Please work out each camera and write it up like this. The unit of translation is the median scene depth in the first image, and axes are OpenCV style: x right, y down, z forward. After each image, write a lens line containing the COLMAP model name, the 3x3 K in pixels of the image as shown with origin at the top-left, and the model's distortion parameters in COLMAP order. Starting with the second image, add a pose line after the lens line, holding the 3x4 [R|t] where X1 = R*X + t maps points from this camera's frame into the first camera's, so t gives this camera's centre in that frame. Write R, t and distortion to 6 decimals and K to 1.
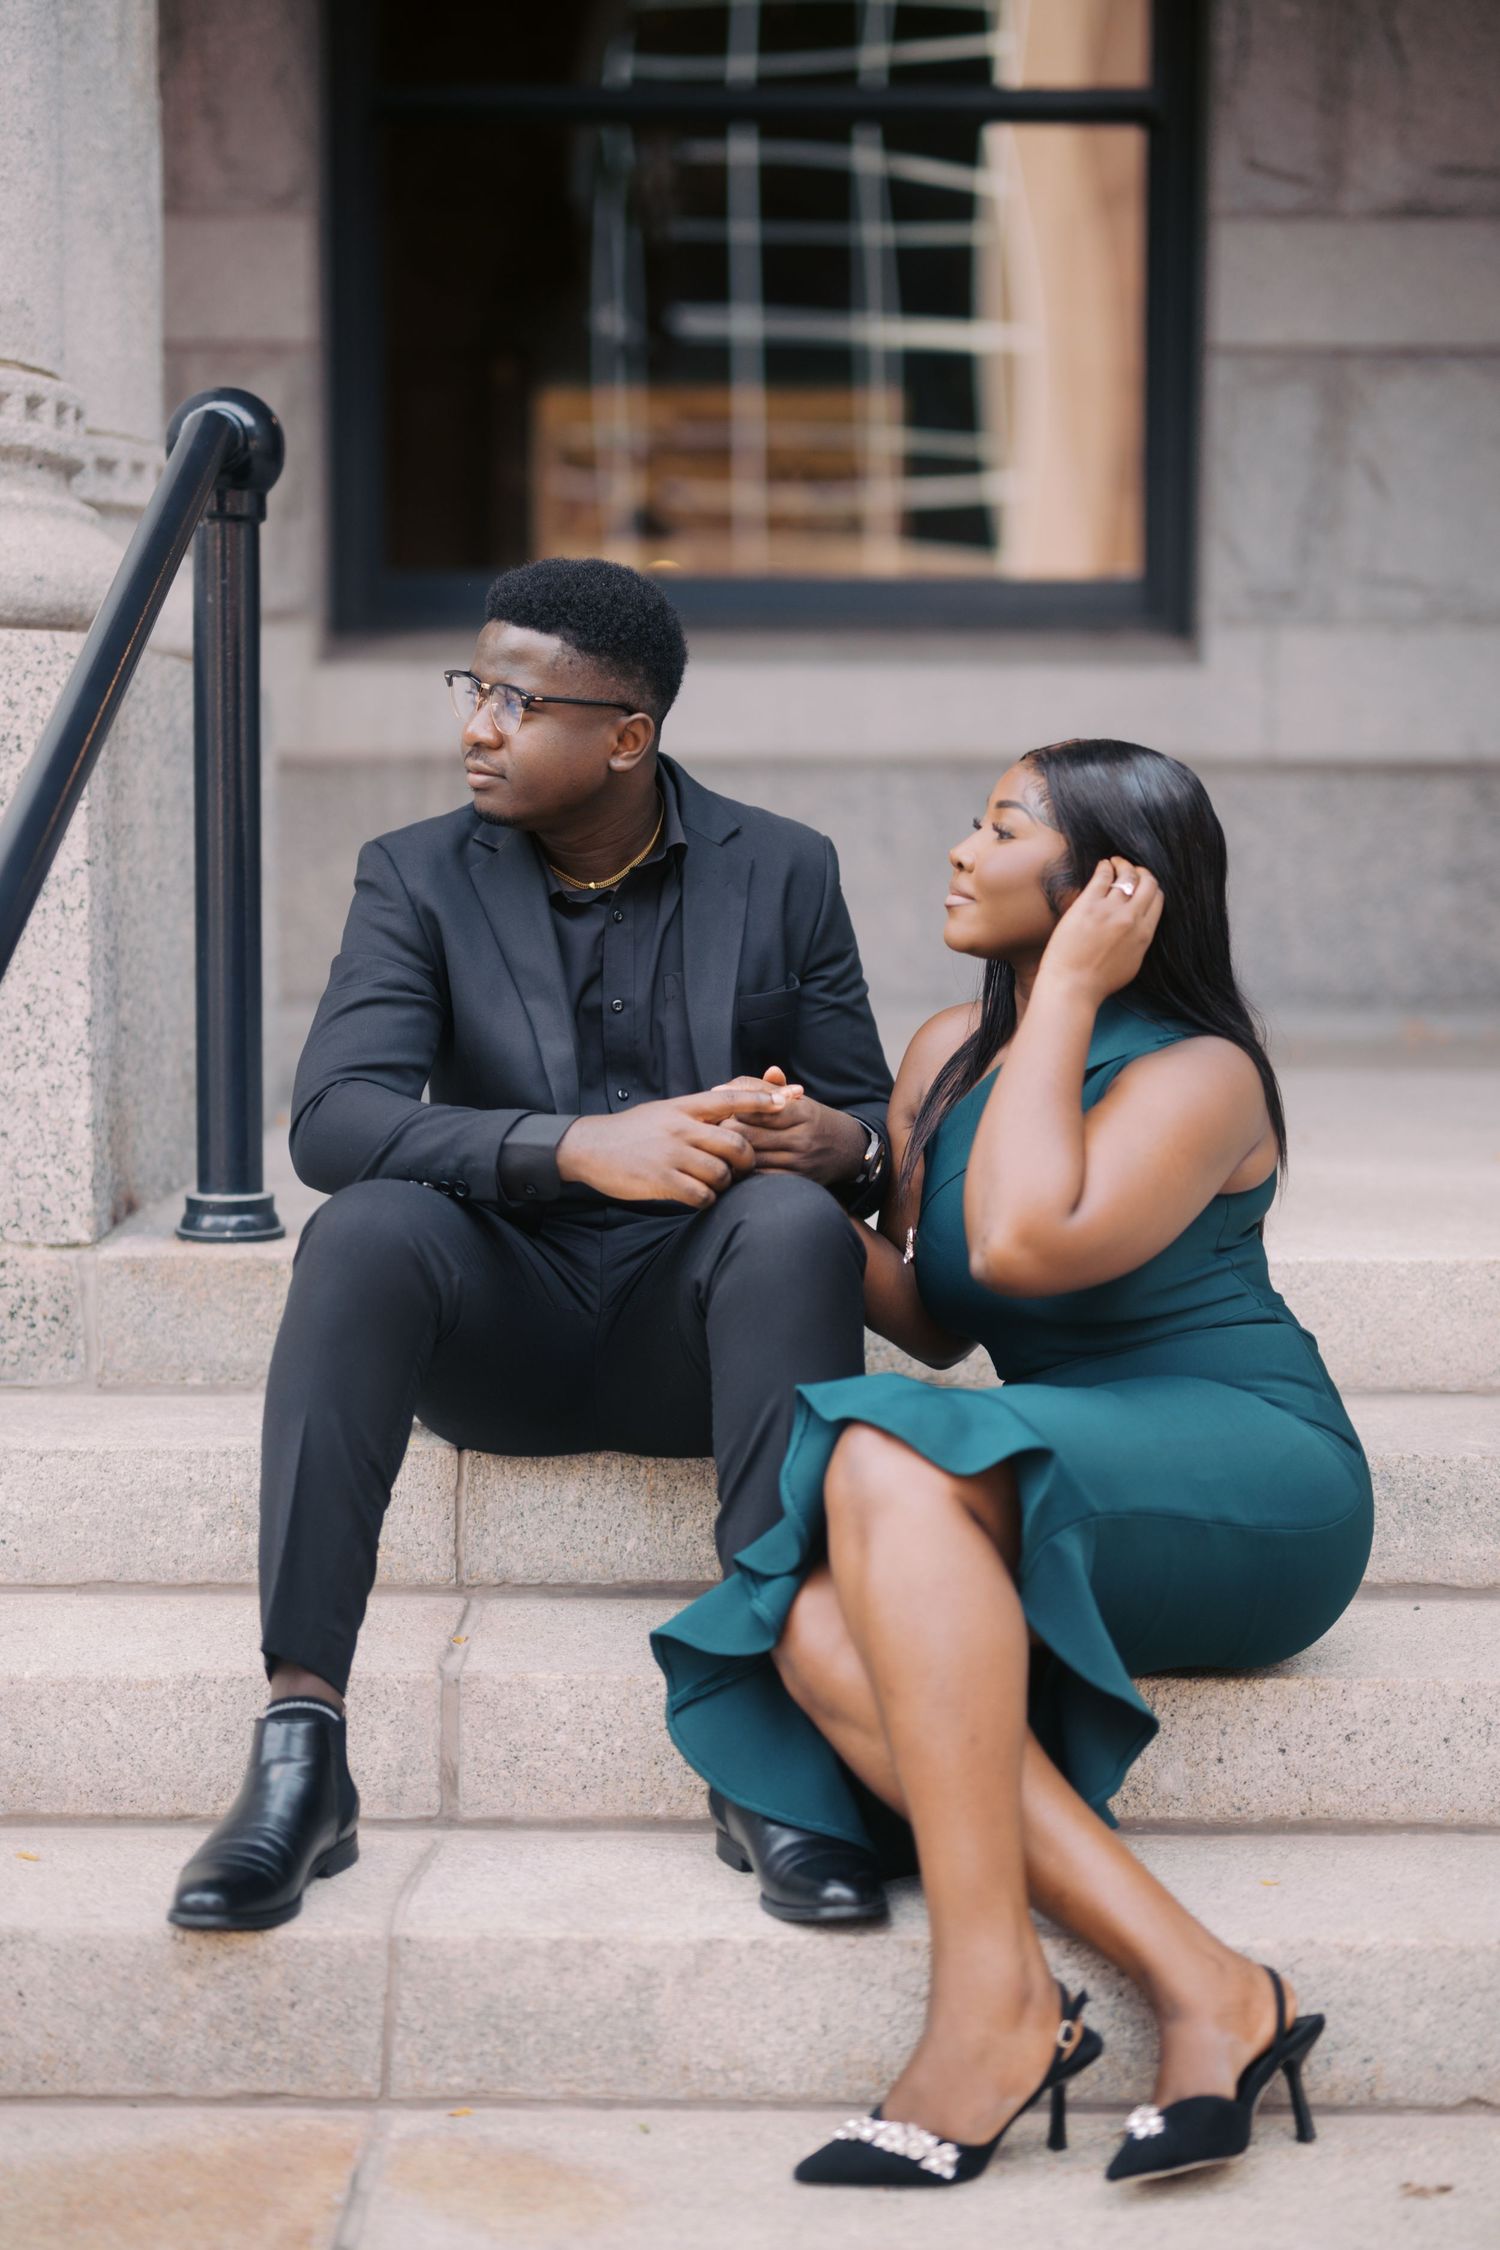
lens RADIAL K [[3412.7, 0, 651.4], [0, 3412.7, 1129.3], [0, 0, 1]] dist [-0.041570, 0.264459]
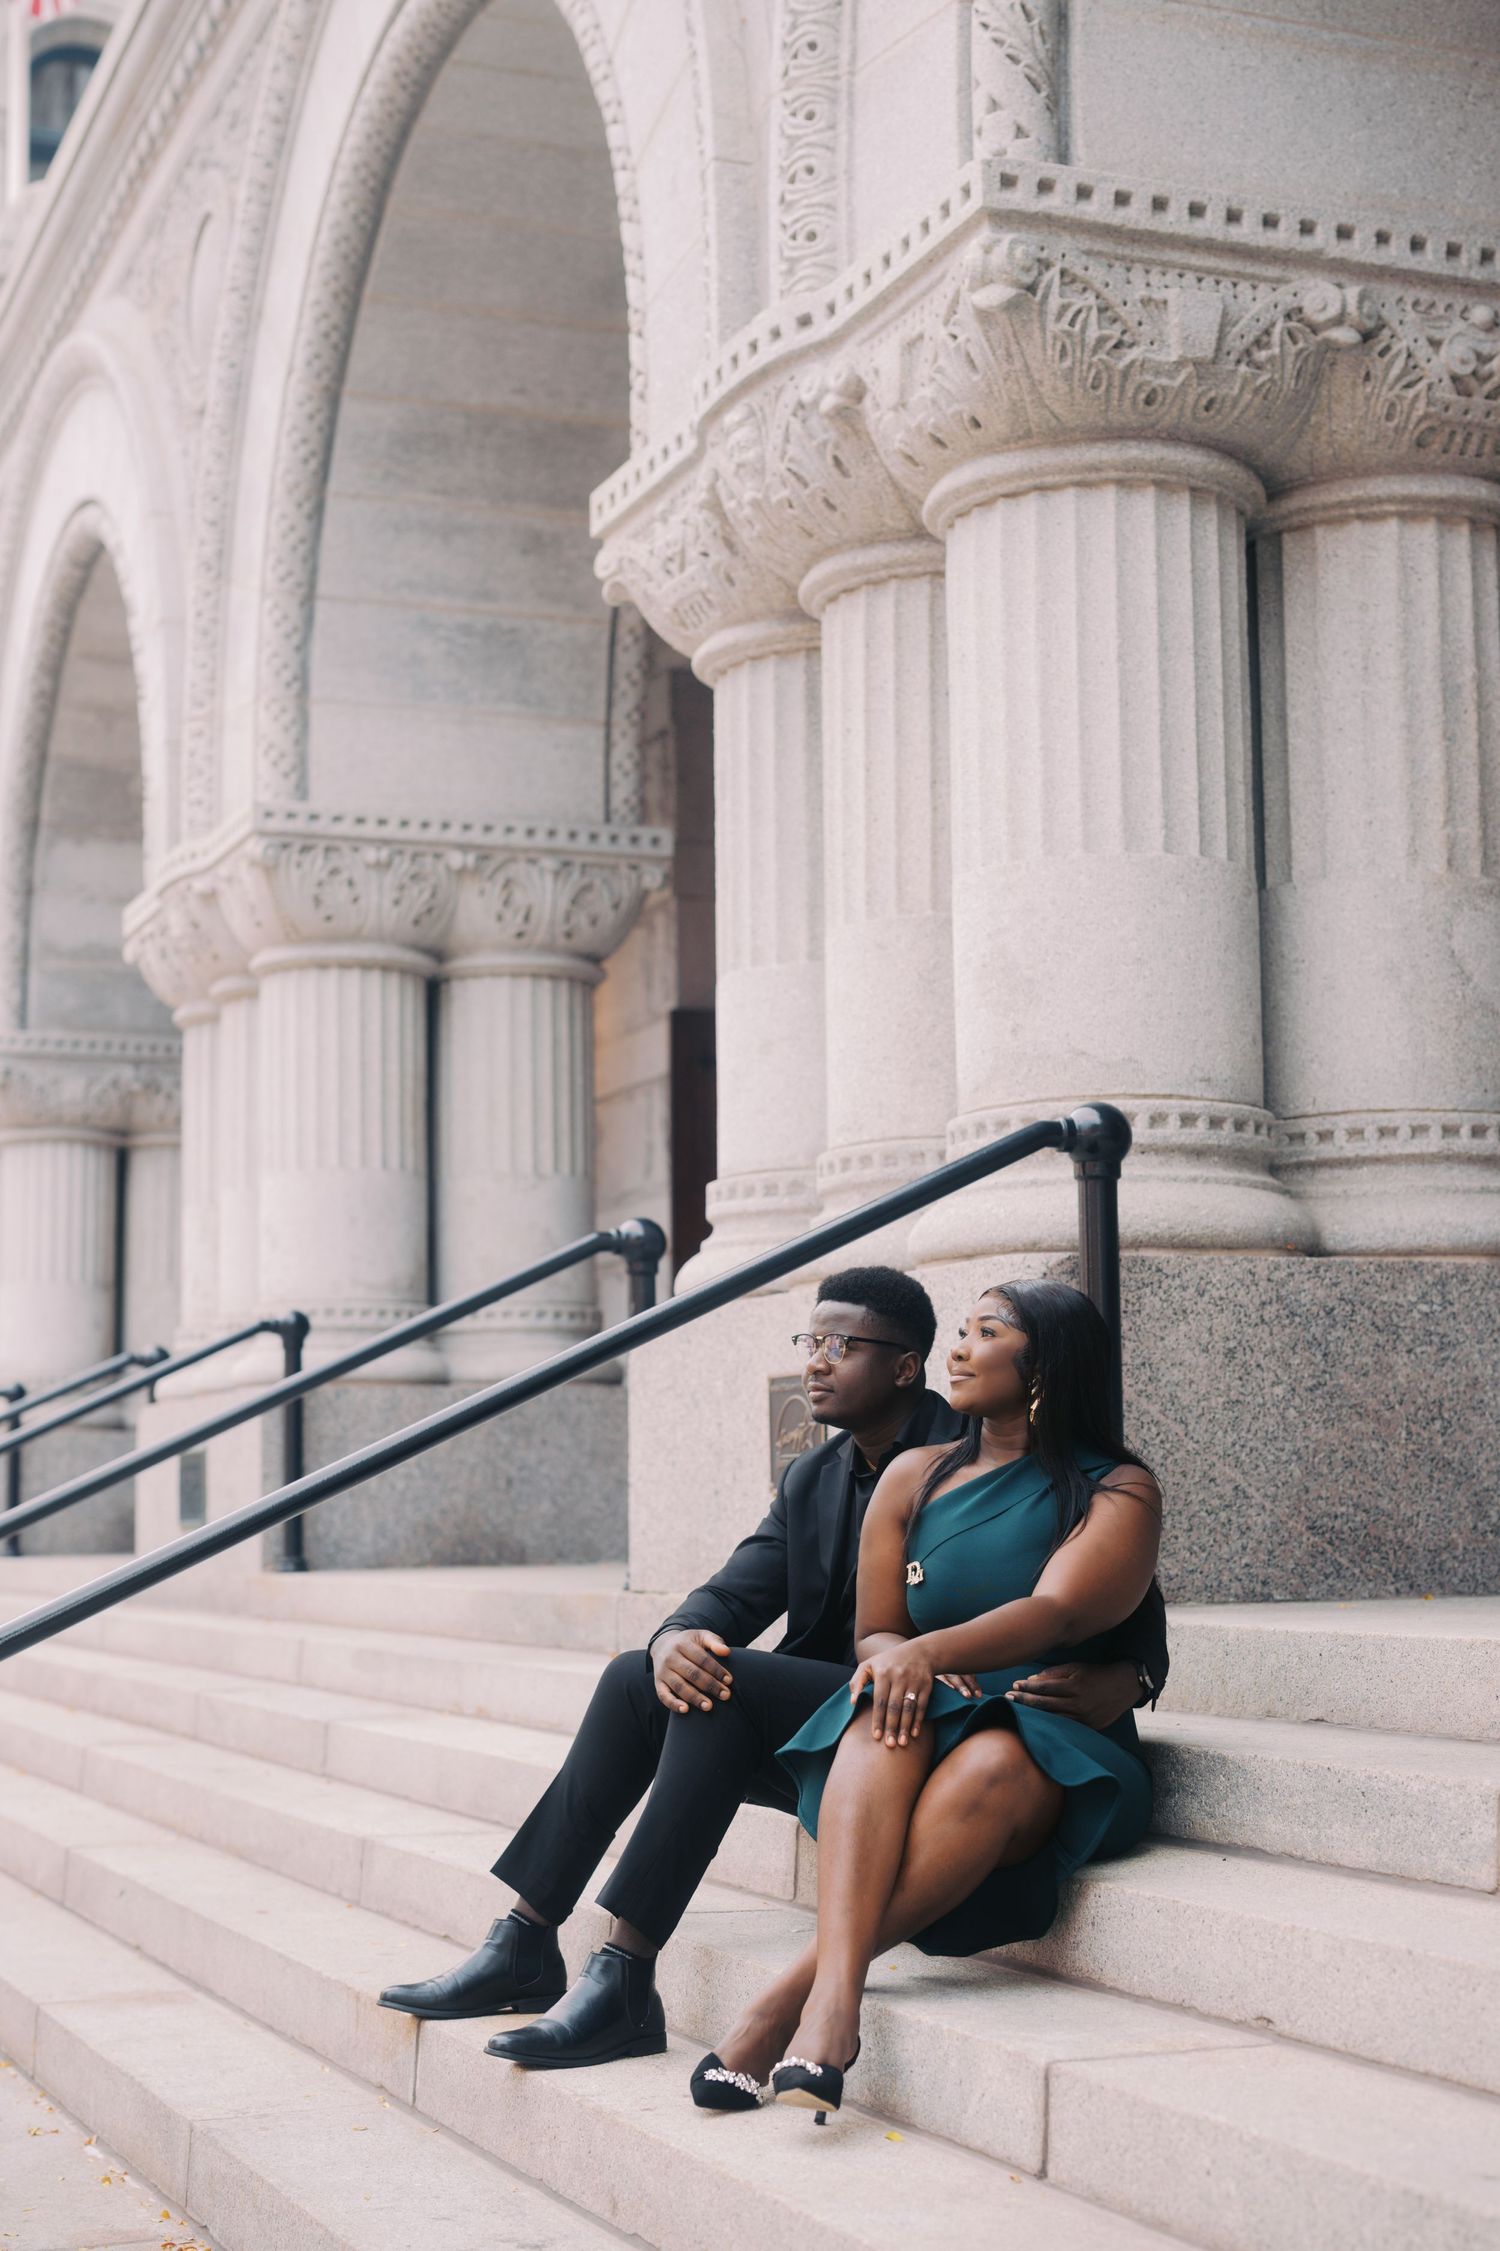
lens RADIAL K [[3098.0, 0, 750.0], [0, 3098.0, 1125.5], [0, 0, 1]] dist [-0.026047, -0.012436]
pose [[0.414967, -0.118517, -0.902084, 1.341052], [-0.063644, 0.985270, -0.158723, 0.054800], [0.907608, 0.123277, 0.401311, 0.255961]]
